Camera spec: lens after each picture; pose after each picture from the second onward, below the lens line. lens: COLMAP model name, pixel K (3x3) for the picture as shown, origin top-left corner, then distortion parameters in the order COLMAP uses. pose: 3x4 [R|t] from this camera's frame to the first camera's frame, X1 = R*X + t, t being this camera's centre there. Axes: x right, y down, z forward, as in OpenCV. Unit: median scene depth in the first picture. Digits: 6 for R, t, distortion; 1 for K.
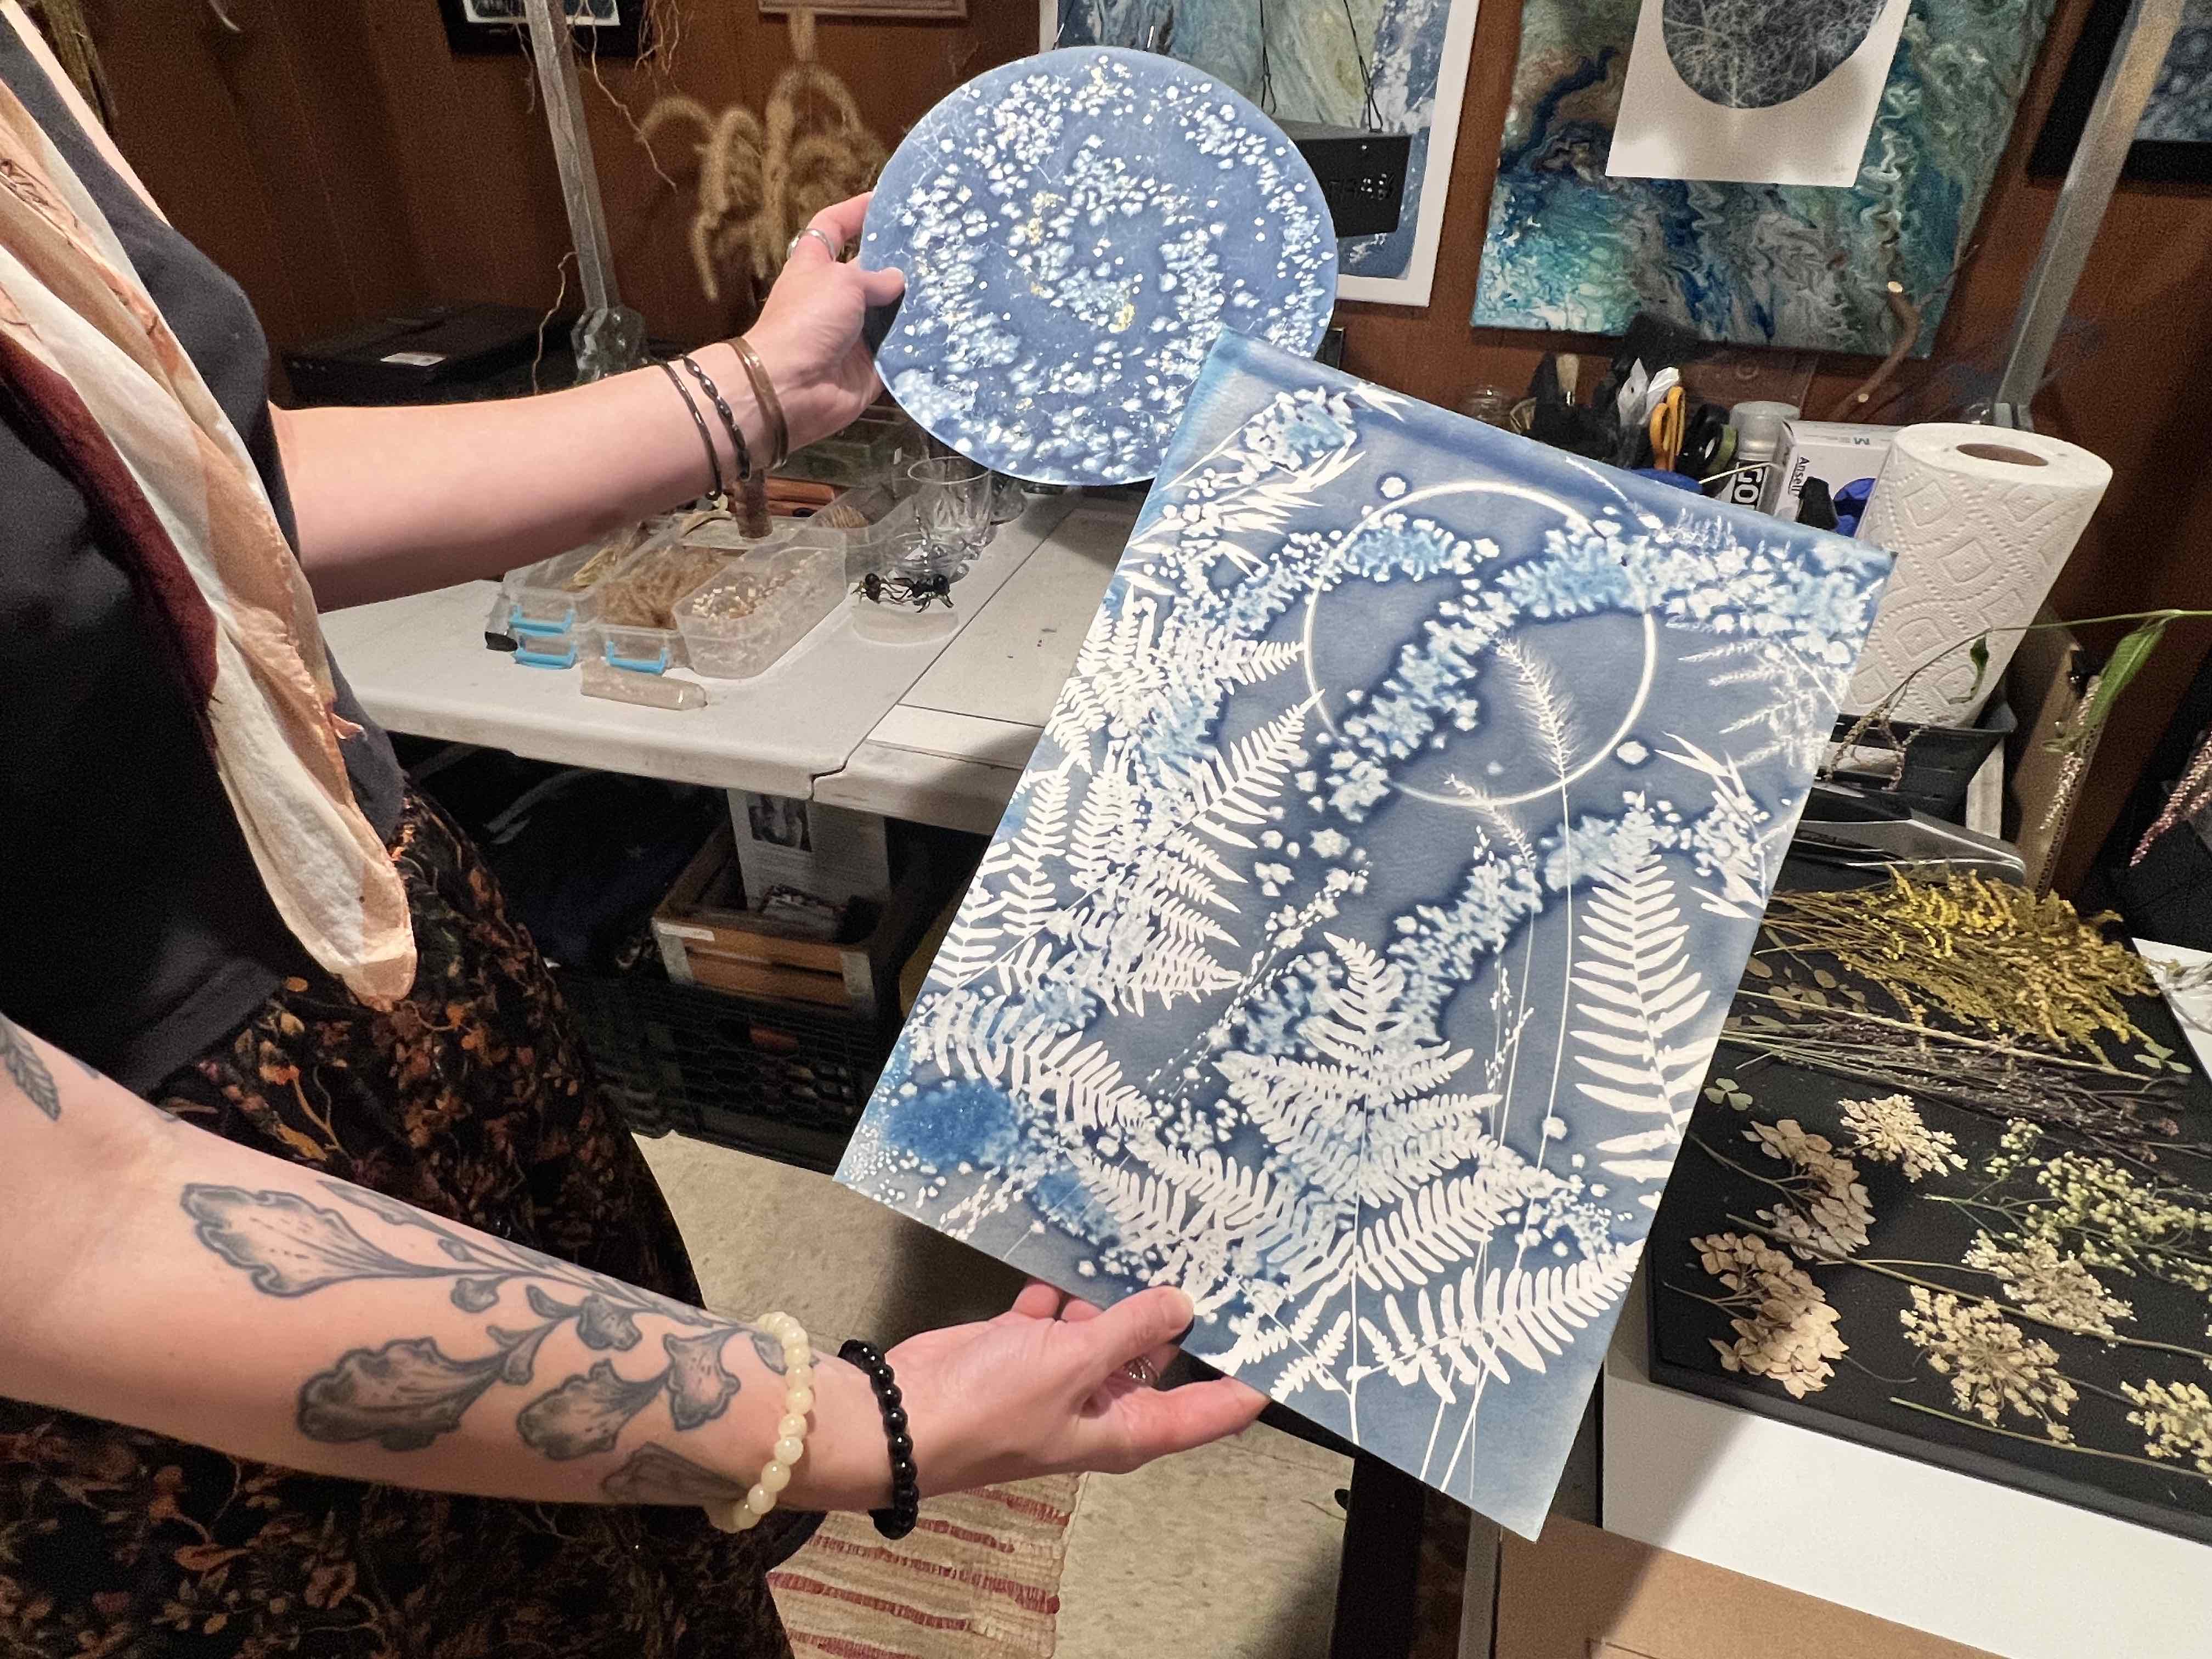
lens RADIAL K [[1295.1, 0, 1064.7], [0, 1295.1, 834.0], [0, 0, 1]] dist [0.000177, -0.002299]
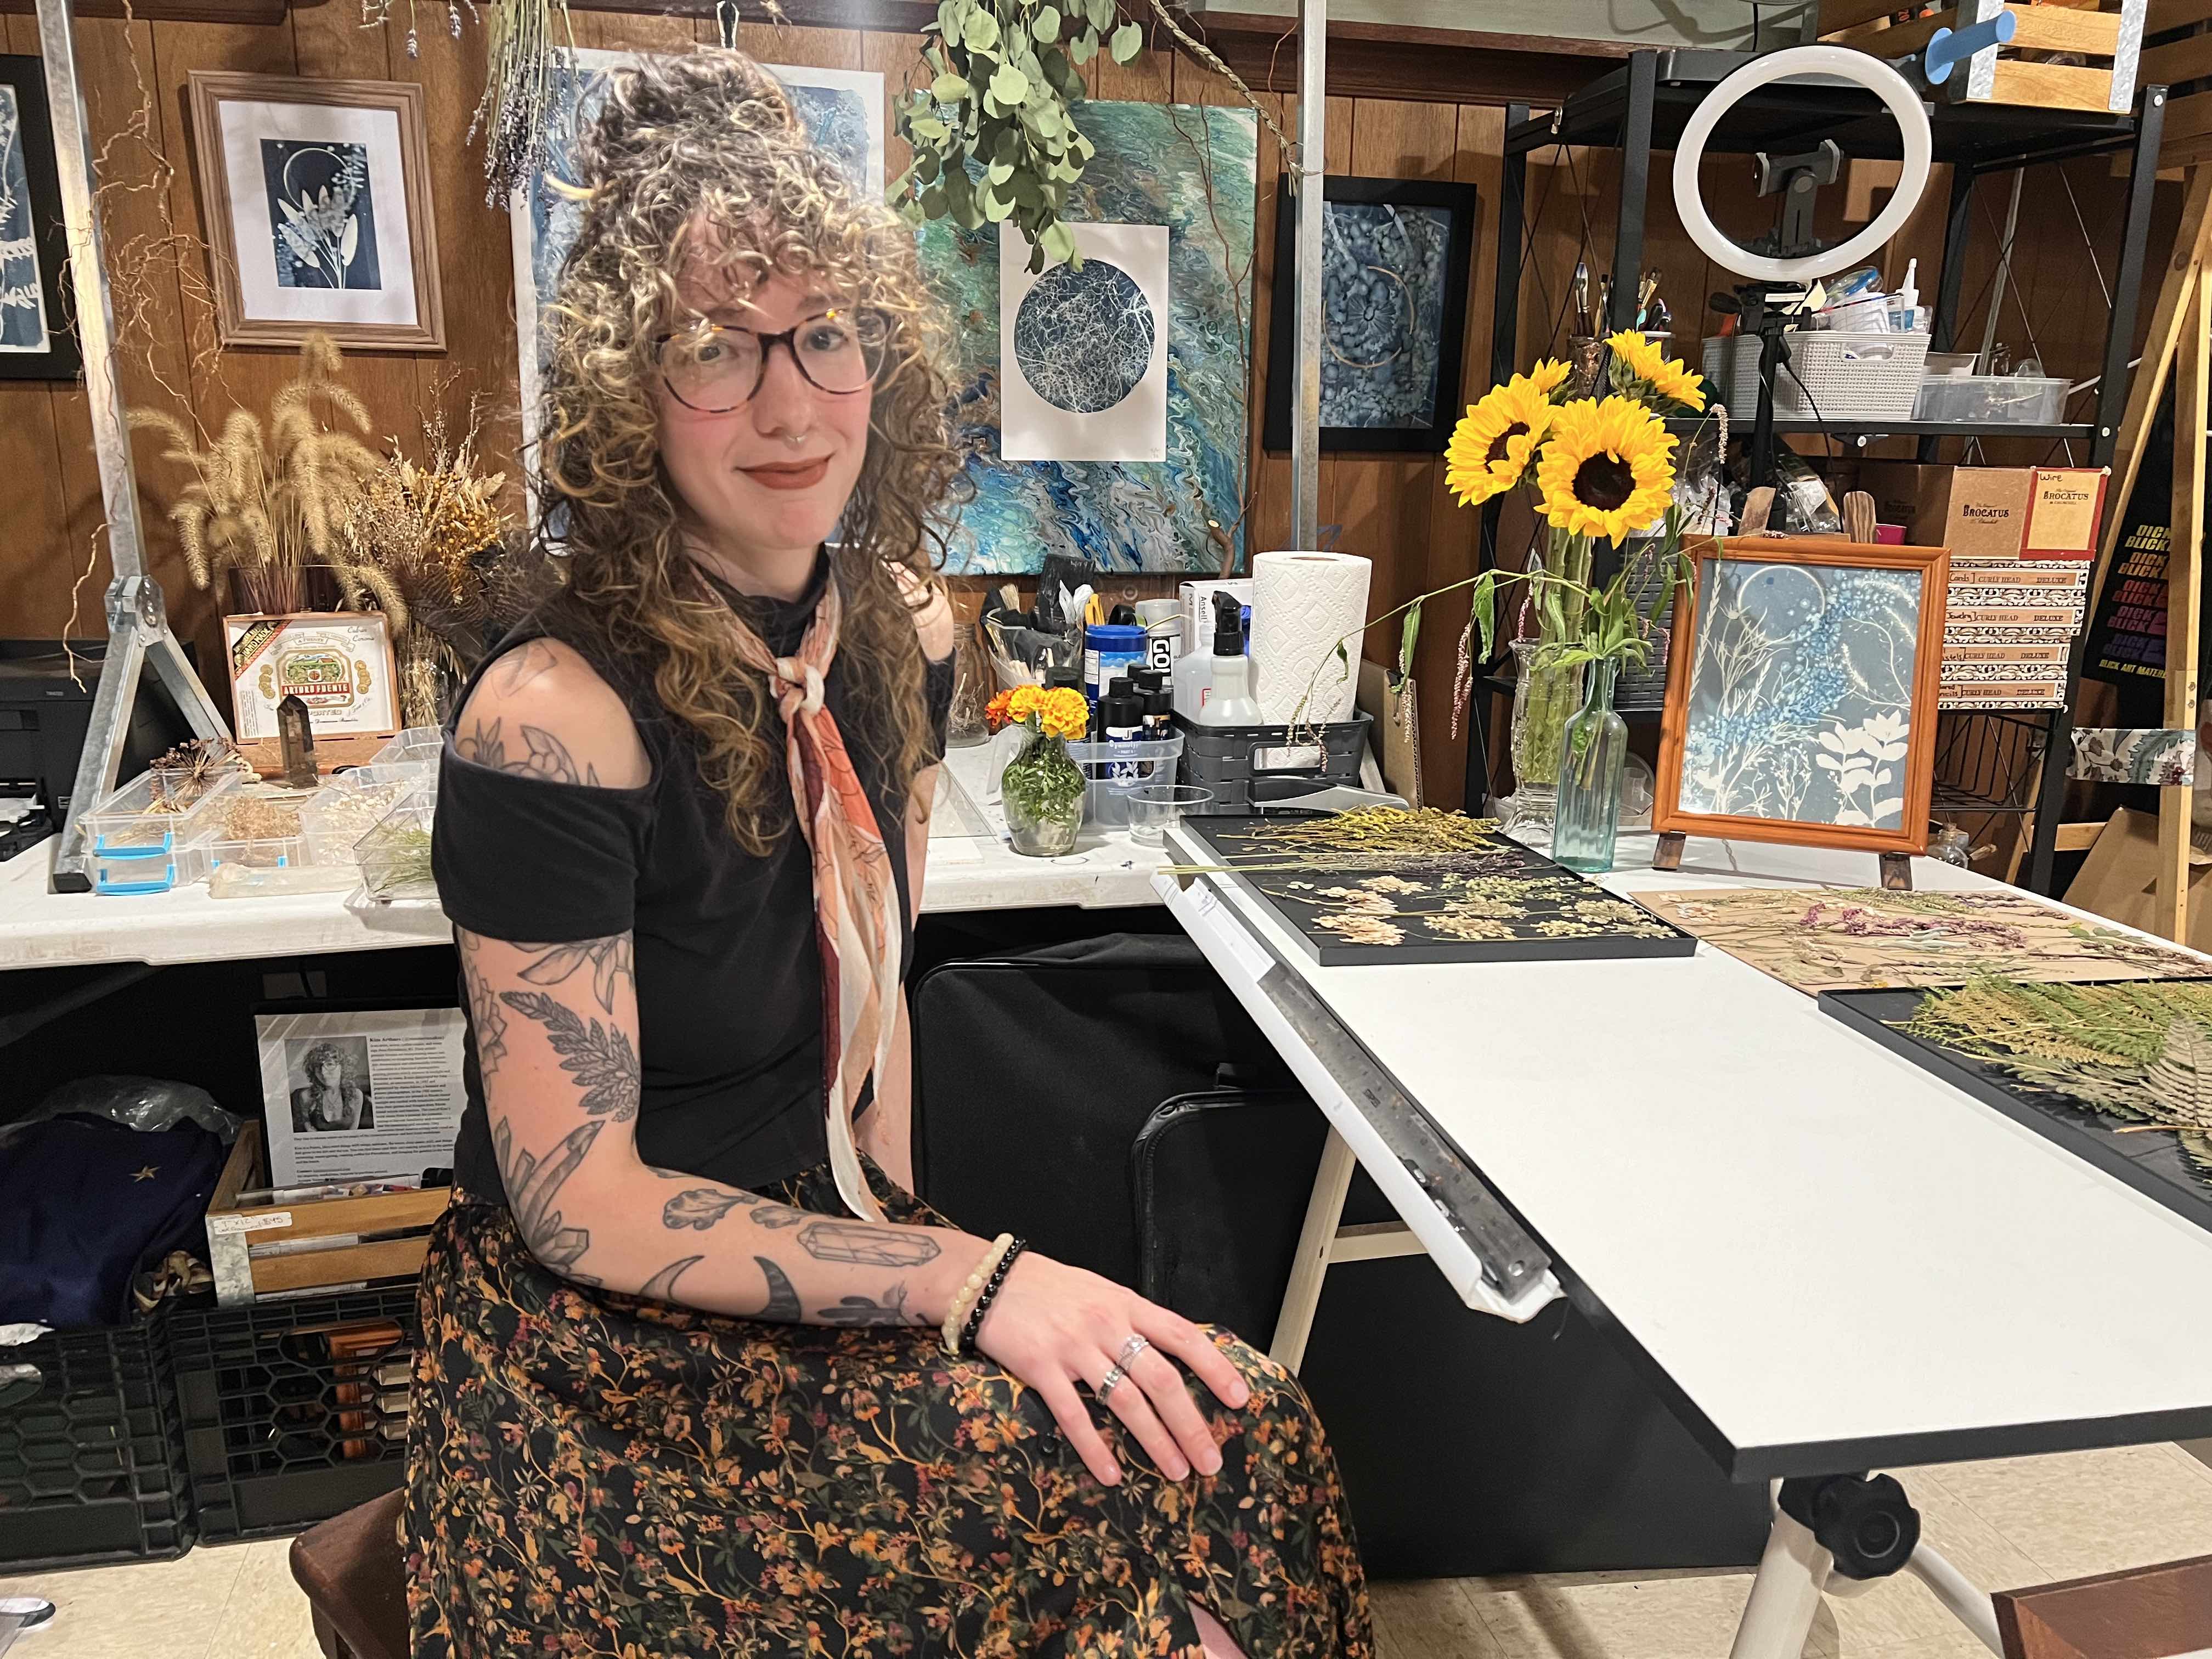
lens RADIAL K [[1701.9, 0, 1106.0], [0, 1701.9, 829.5], [0, 0, 1]] dist [0.062931, -0.038476]
pose [[0.868741, -0.109500, 0.483010, -0.383160], [0.273419, 0.919204, -0.283384, 0.371403], [-0.412954, 0.378252, 0.828489, -0.359054]]
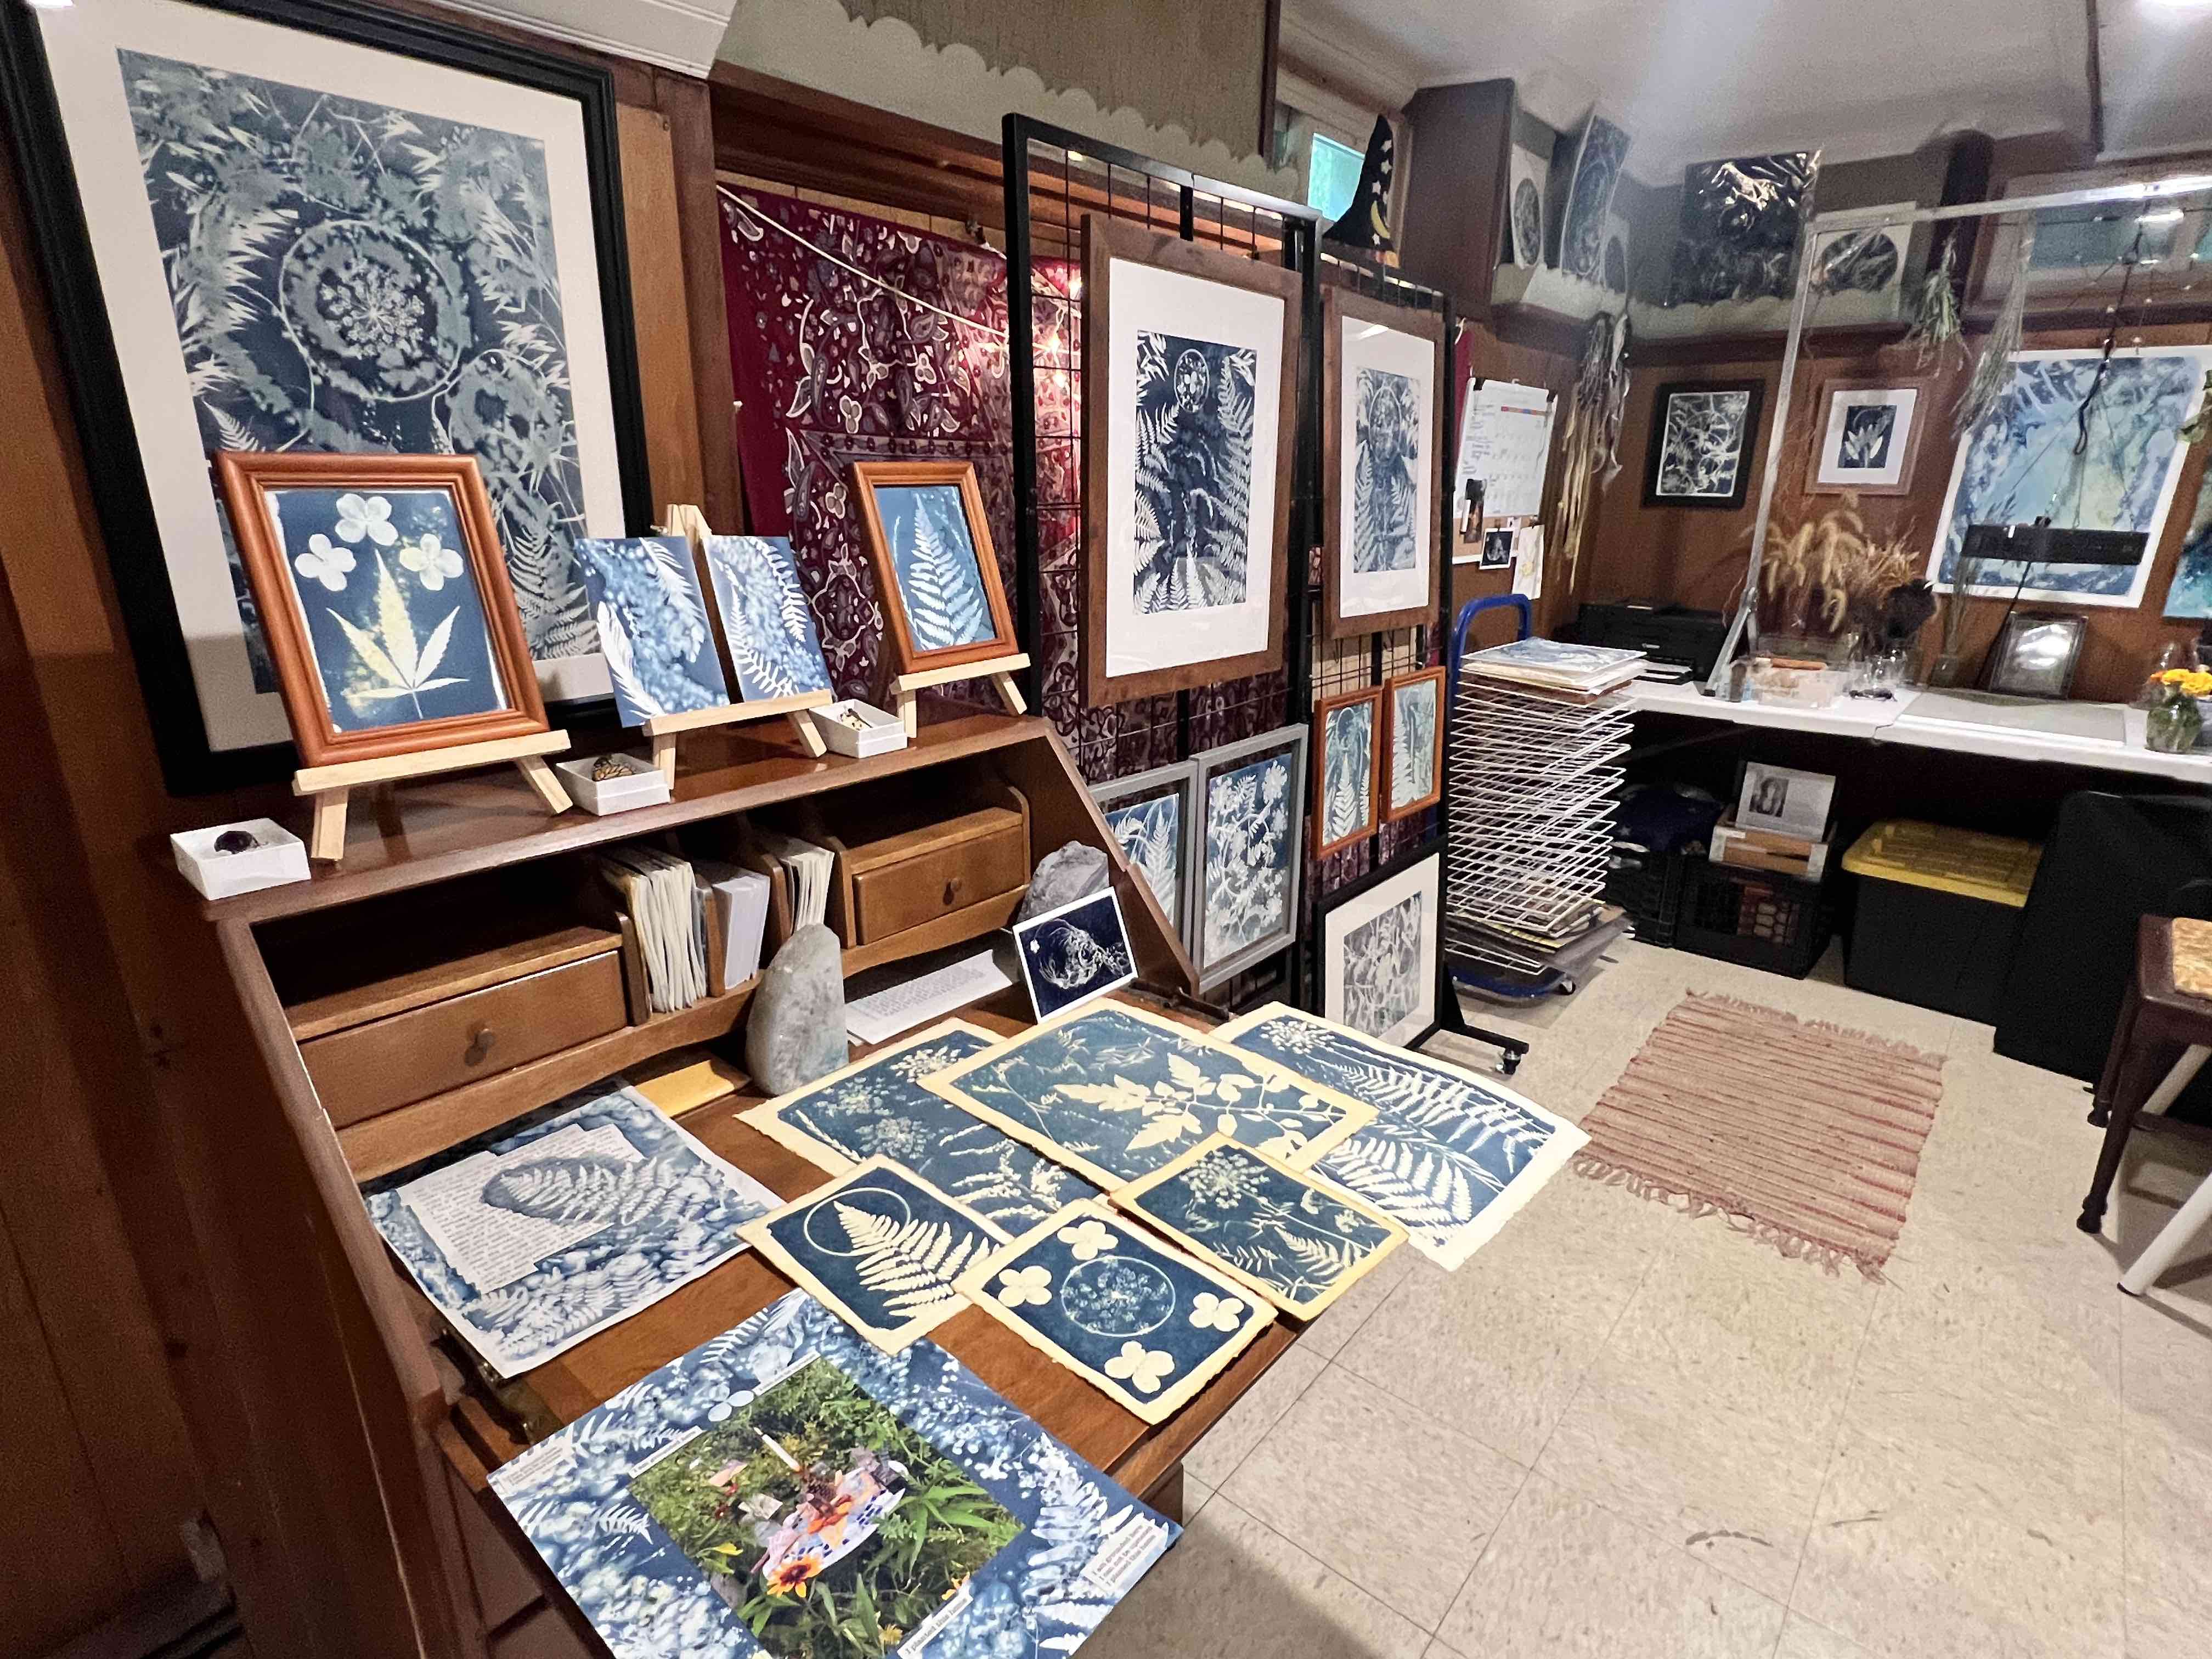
lens RADIAL K [[1142.5, 0, 1106.0], [0, 1142.5, 829.5], [0, 0, 1]] dist [0.001771, 0.000484]
pose [[0.913173, 0.125706, -0.387702, -0.611570], [-0.230383, 0.943901, -0.236588, 0.952725], [0.336212, 0.305366, 0.890906, -1.430876]]
